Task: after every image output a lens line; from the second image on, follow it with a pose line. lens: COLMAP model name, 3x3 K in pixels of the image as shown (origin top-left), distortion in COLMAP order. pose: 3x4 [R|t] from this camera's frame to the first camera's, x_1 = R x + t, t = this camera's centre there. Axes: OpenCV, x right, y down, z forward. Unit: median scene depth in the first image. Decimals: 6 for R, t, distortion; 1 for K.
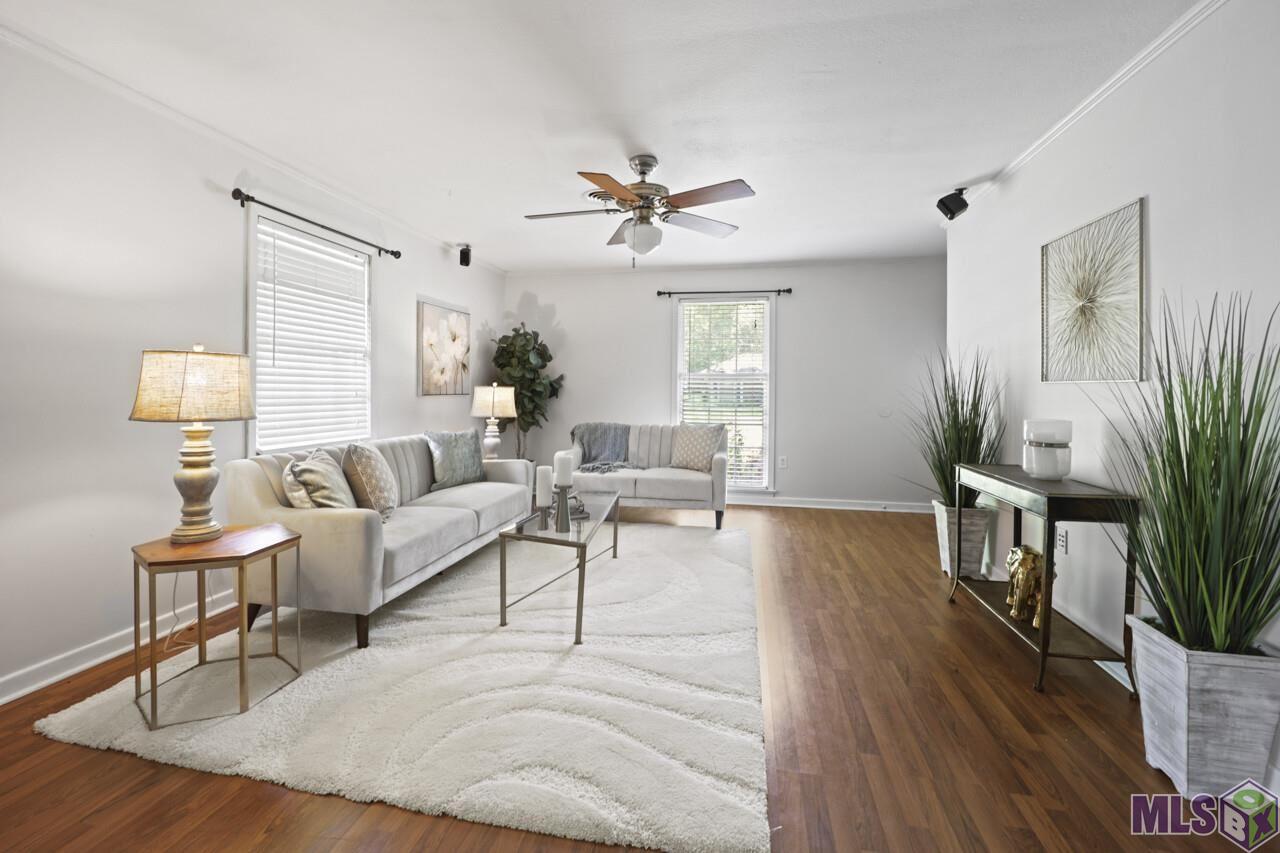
lens RADIAL K [[524.5, 0, 645.4], [0, 524.5, 387.3], [0, 0, 1]] dist [-0.023691, 0.000711]
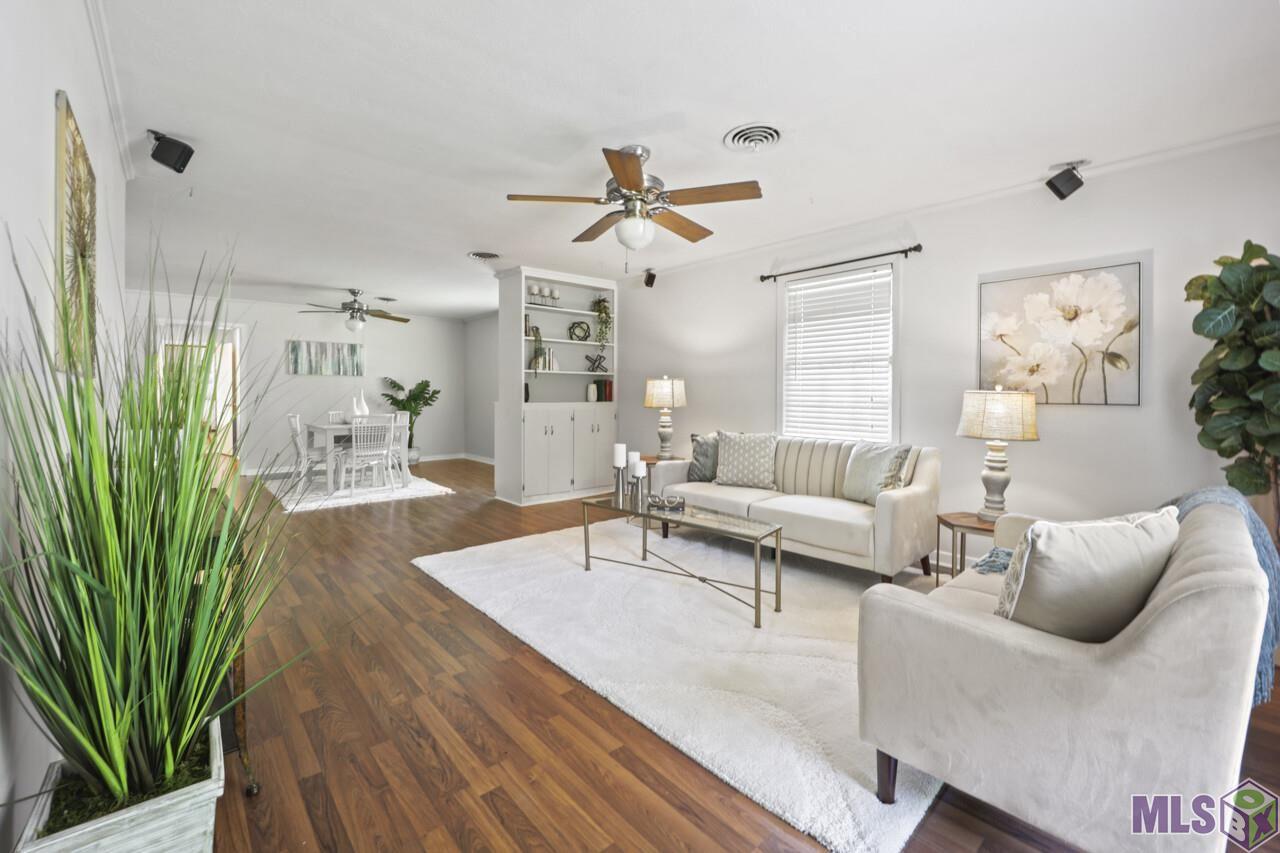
lens RADIAL K [[524.5, 0, 644.6], [0, 524.5, 401.1], [0, 0, 1]] dist [-0.023691, 0.000711]
pose [[-0.597950, 0.009519, -0.801477, 0.573970], [0.001032, 0.999938, 0.011107, 0.003876], [0.801533, 0.005814, -0.597922, 1.221260]]
